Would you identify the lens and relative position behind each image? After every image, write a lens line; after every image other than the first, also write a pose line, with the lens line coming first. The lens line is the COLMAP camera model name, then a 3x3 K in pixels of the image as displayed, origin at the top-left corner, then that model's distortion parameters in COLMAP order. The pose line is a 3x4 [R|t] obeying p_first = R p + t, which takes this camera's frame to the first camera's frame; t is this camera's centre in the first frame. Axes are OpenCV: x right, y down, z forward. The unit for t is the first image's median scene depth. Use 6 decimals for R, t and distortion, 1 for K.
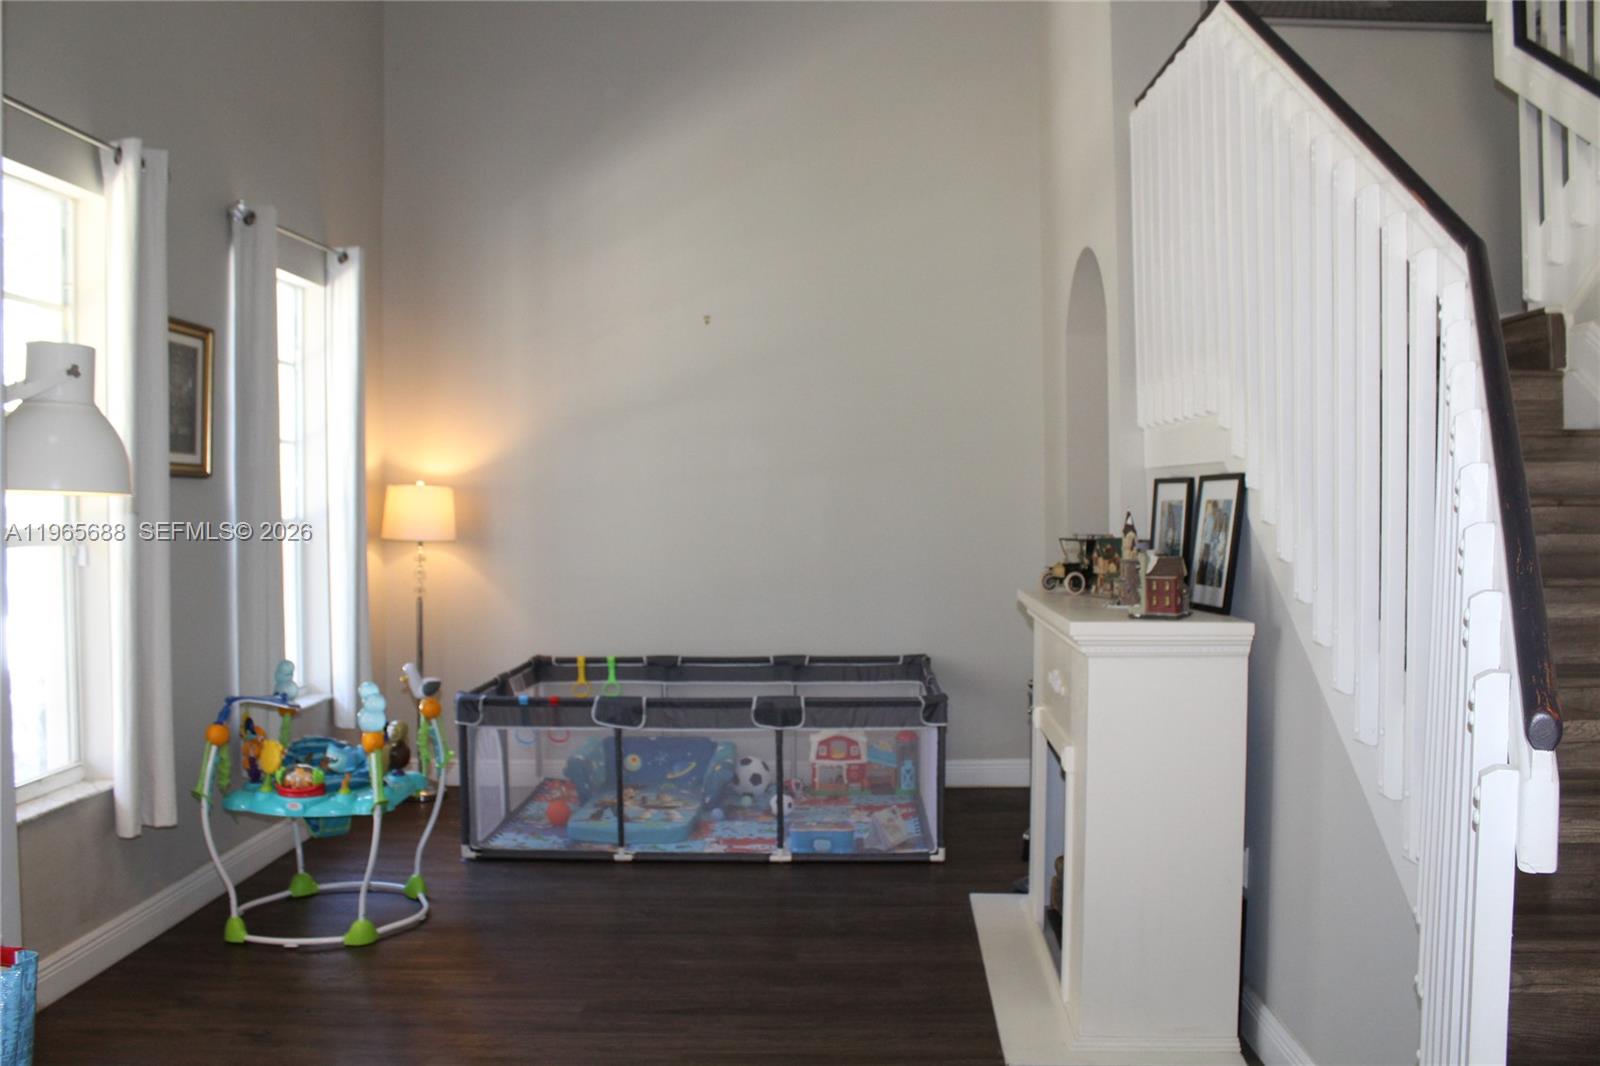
lens RADIAL K [[1337.6, 0, 794.9], [0, 1337.6, 526.6], [0, 0, 1]] dist [-0.156495, 0.115804]
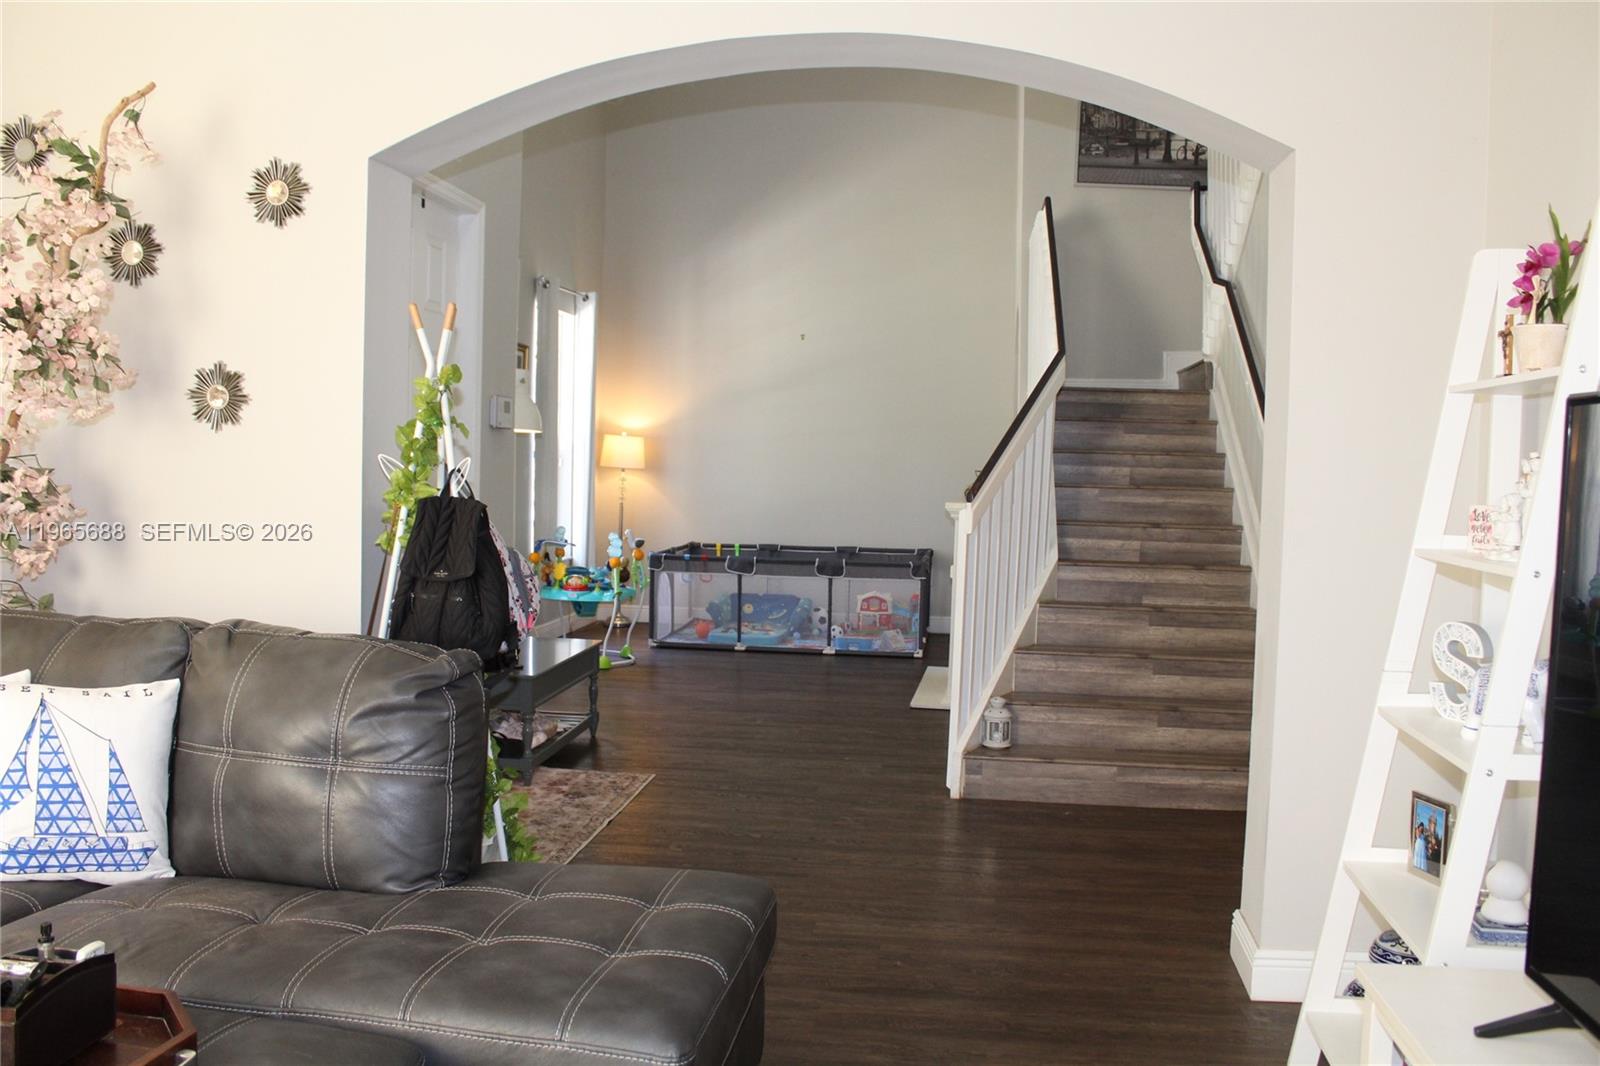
lens RADIAL K [[1337.6, 0, 804.6], [0, 1337.6, 533.7], [0, 0, 1]] dist [-0.156495, 0.115804]
pose [[0.995568, 0.034498, -0.087483, 0.099139], [-0.031807, 0.998983, 0.031971, 0.035471], [0.088497, -0.029046, 0.995653, -0.707931]]
